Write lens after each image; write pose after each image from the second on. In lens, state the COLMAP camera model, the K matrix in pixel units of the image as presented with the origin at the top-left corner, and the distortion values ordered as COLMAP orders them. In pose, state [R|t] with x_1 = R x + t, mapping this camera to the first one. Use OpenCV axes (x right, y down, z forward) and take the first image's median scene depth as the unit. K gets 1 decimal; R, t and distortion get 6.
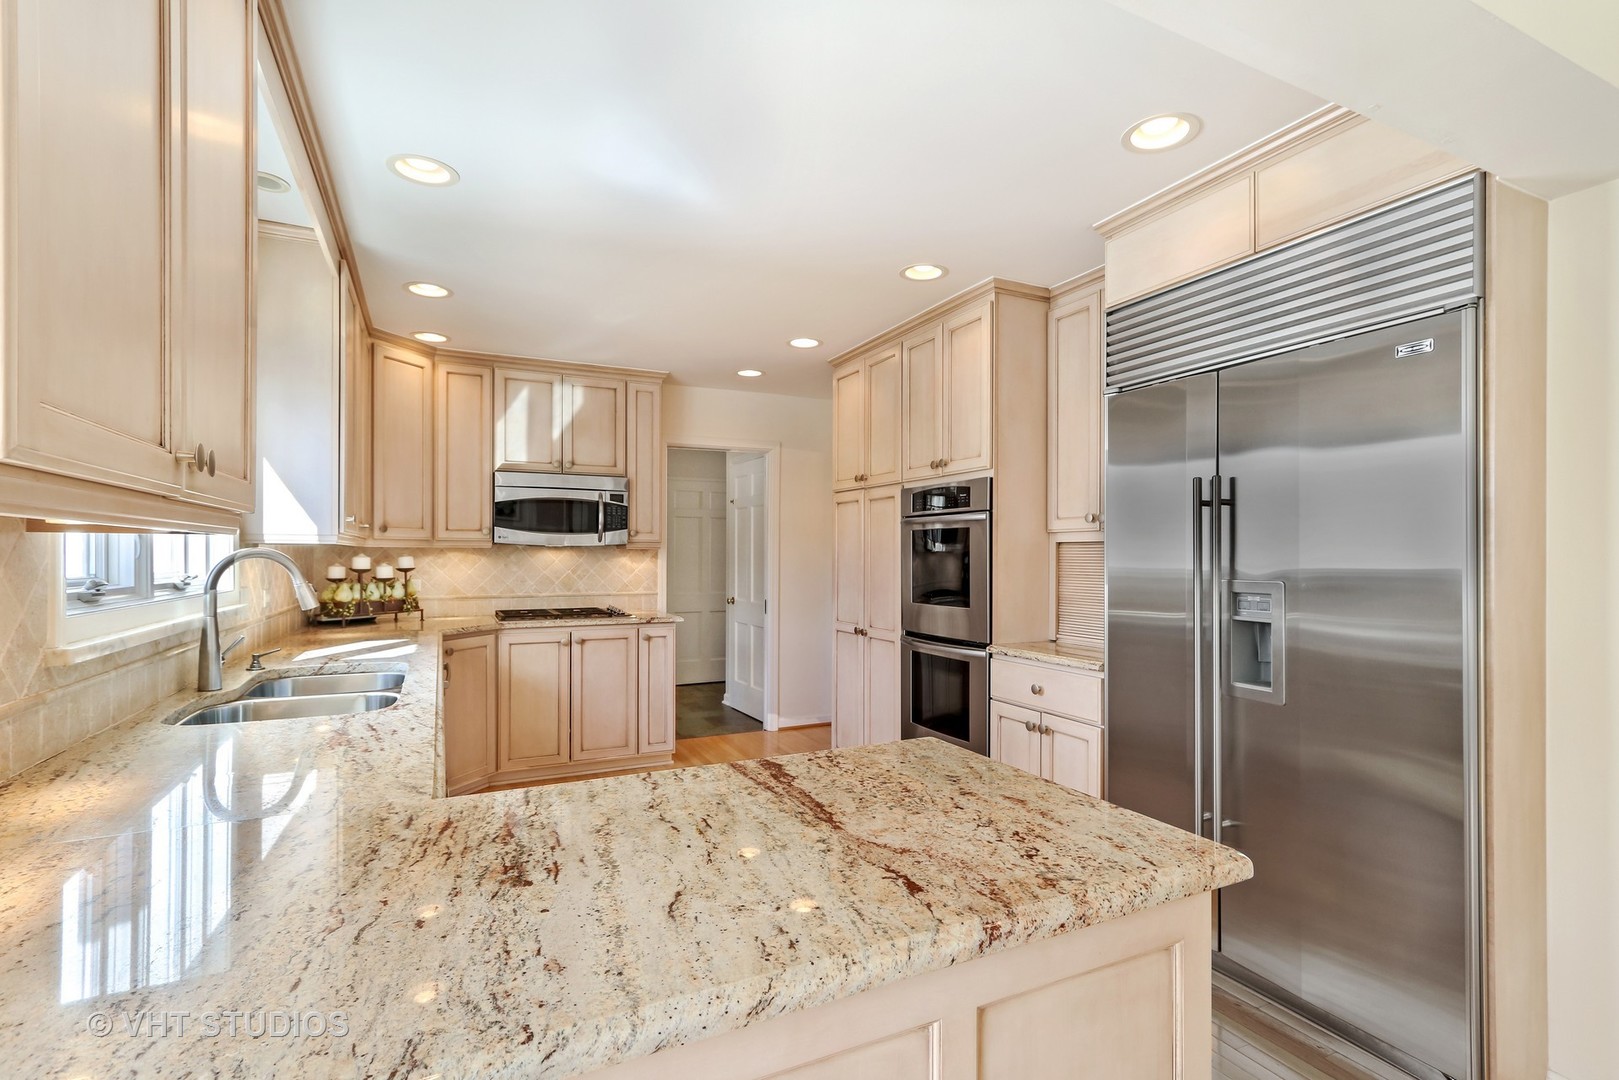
lens RADIAL K [[757.2, 0, 809.1], [0, 757.2, 551.1], [0, 0, 1]] dist [0.001291, 0.000000]
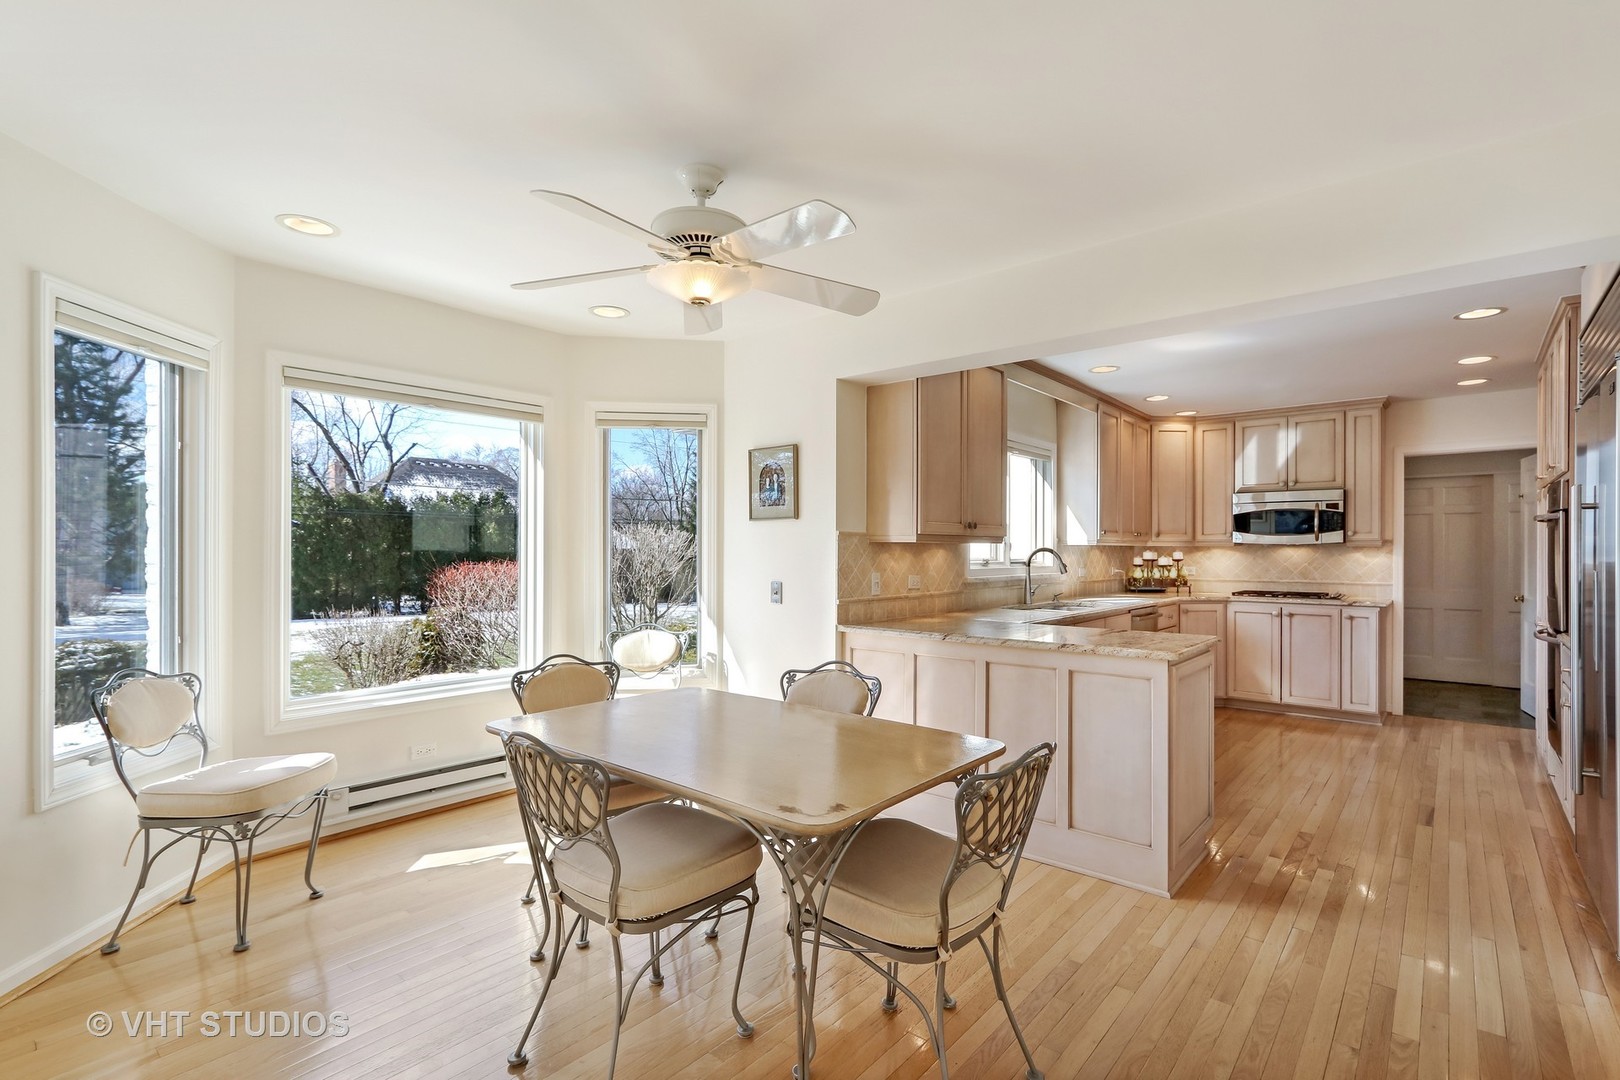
lens RADIAL K [[757.7, 0, 811.7], [0, 757.7, 546.2], [0, 0, 1]] dist [0.001291, 0.000000]
pose [[0.393365, -0.004251, -0.919372, 0.590124], [0.002647, 0.999990, -0.003491, -0.001257], [0.919378, -0.001060, 0.393373, -0.310889]]
